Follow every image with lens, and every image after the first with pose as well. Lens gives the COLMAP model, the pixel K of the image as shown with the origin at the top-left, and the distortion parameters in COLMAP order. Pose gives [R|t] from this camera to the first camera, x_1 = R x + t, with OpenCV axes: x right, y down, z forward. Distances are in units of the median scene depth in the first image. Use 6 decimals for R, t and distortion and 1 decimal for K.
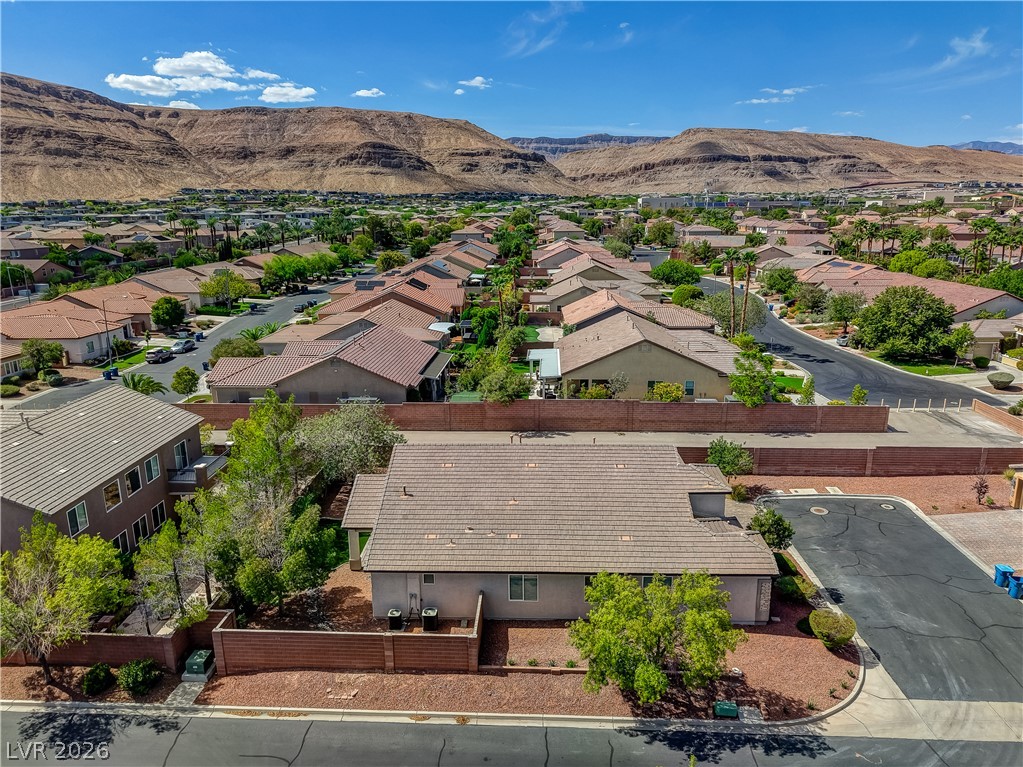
lens RADIAL K [[689.6, 0, 509.3], [0, 689.6, 383.1], [0, 0, 1]] dist [0.010193, -0.006071]
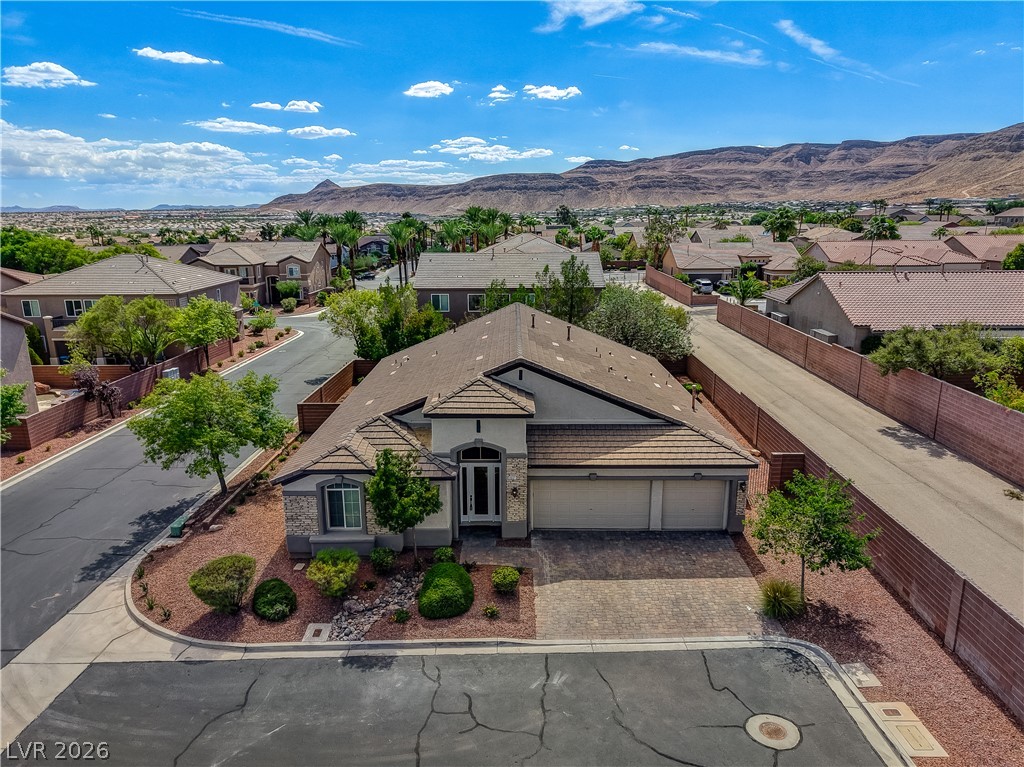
lens RADIAL K [[686.3, 0, 509.6], [0, 686.3, 381.9], [0, 0, 1]] dist [0.005794, 0.000375]
pose [[0.030879, 0.246410, -0.968674, 0.044270], [-0.237146, 0.943270, 0.232388, -0.001726], [0.970983, 0.222541, 0.087562, 0.048521]]
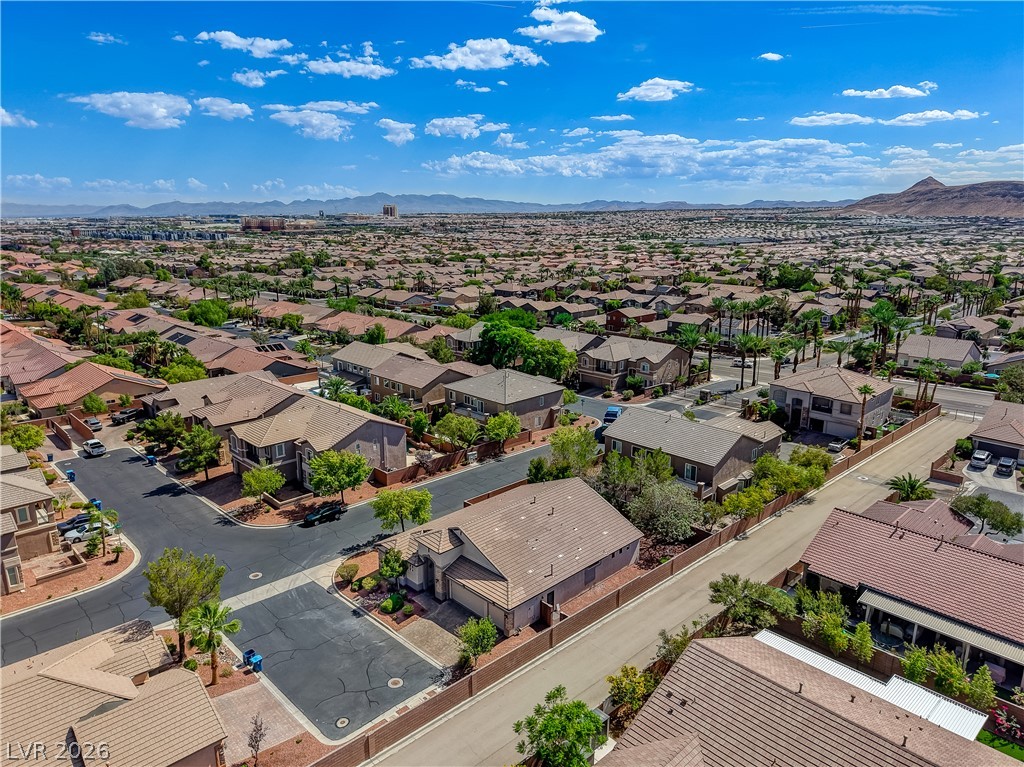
lens RADIAL K [[690.3, 0, 509.8], [0, 690.3, 383.1], [0, 0, 1]] dist [0.010193, -0.006071]
pose [[-0.688098, 0.186222, -0.701315, 0.060413], [-0.173640, 0.896168, 0.408329, -0.043219], [0.704536, 0.402747, -0.584315, 0.095057]]
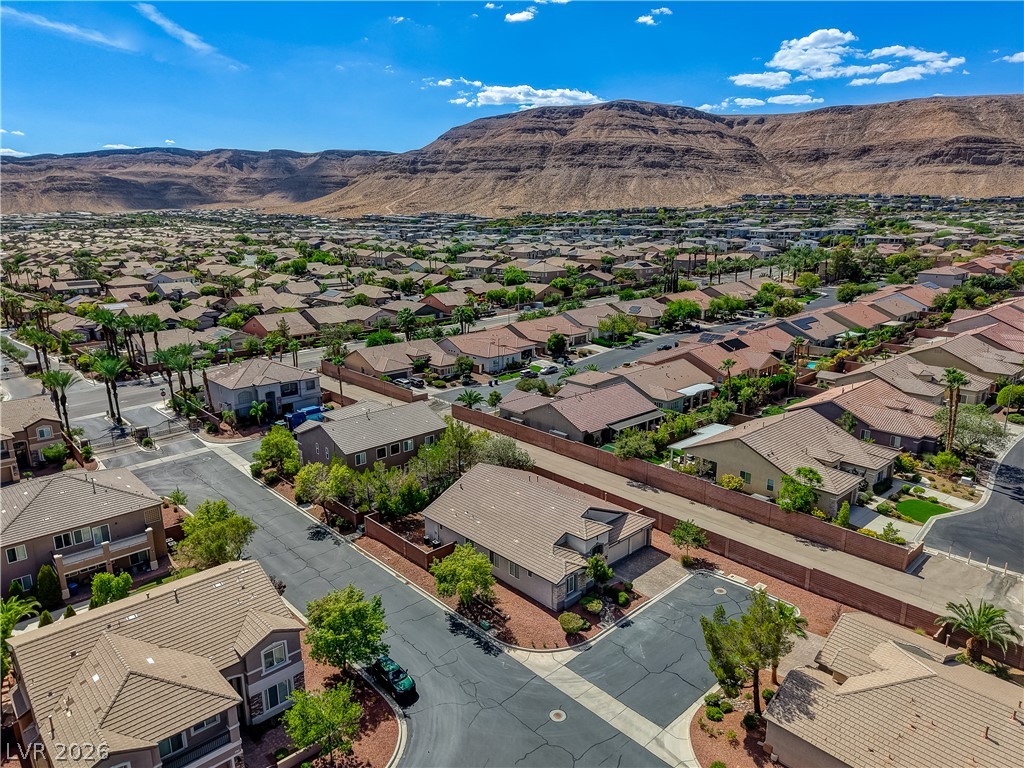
lens RADIAL K [[690.3, 0, 509.8], [0, 690.3, 383.6], [0, 0, 1]] dist [0.010193, -0.006071]
pose [[0.713086, 0.176898, -0.678392, 0.060998], [-0.171136, 0.982292, 0.076255, -0.015381], [0.679868, 0.061721, 0.730732, -0.019154]]
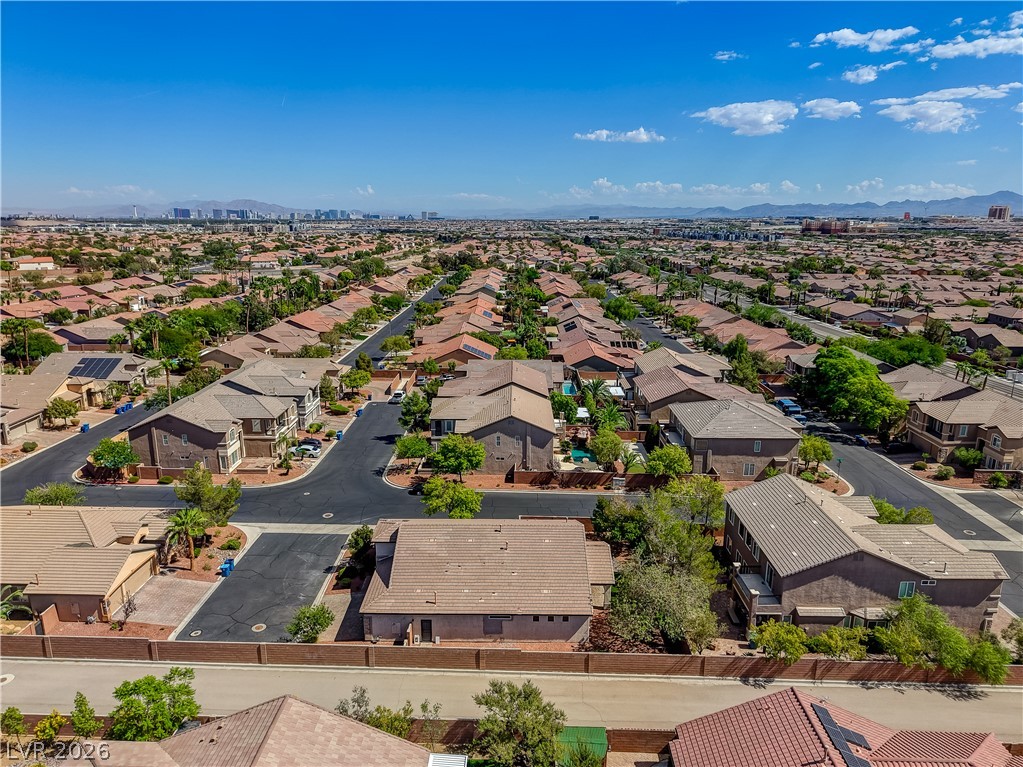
lens RADIAL K [[686.0, 0, 508.9], [0, 686.0, 383.8], [0, 0, 1]] dist [0.010973, -0.006331]
pose [[-0.999653, 0.013437, -0.022637, 0.001365], [0.000990, 0.878501, 0.477740, -0.047446], [0.026306, 0.477552, -0.878209, 0.113708]]
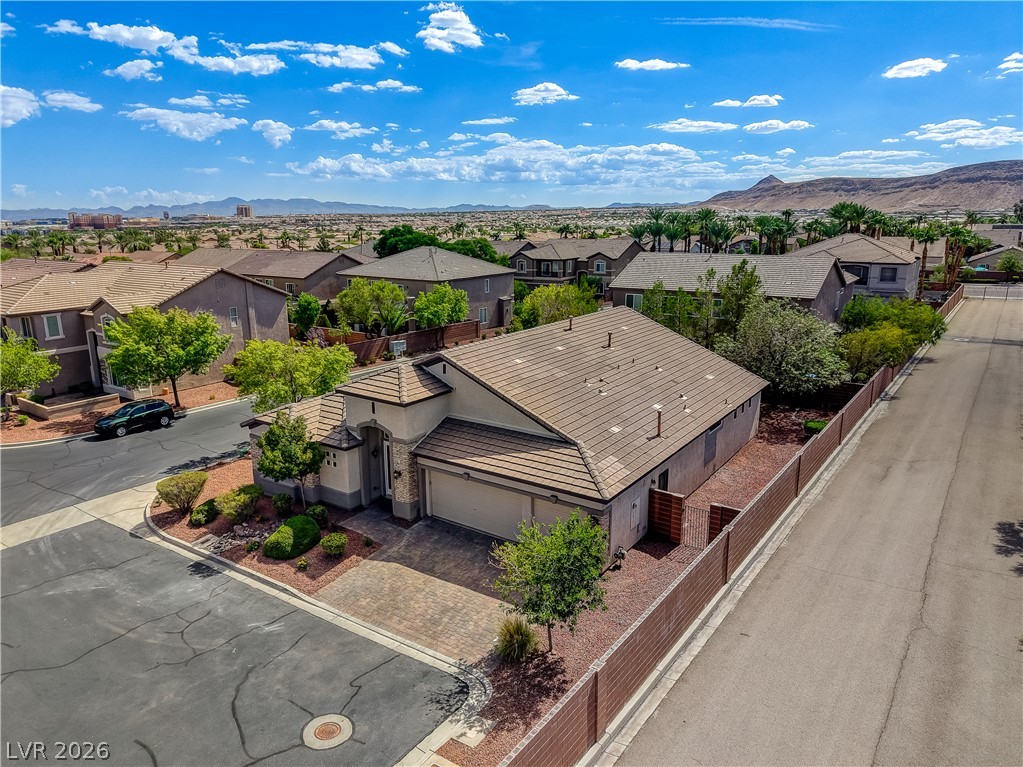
lens RADIAL K [[695.9, 0, 508.5], [0, 695.9, 370.6], [0, 0, 1]] dist [0.009593, -0.004139]
pose [[-0.542231, 0.196913, -0.816830, 0.039246], [-0.193486, 0.916762, 0.349444, -0.007404], [0.817648, 0.347524, -0.458997, 0.070840]]
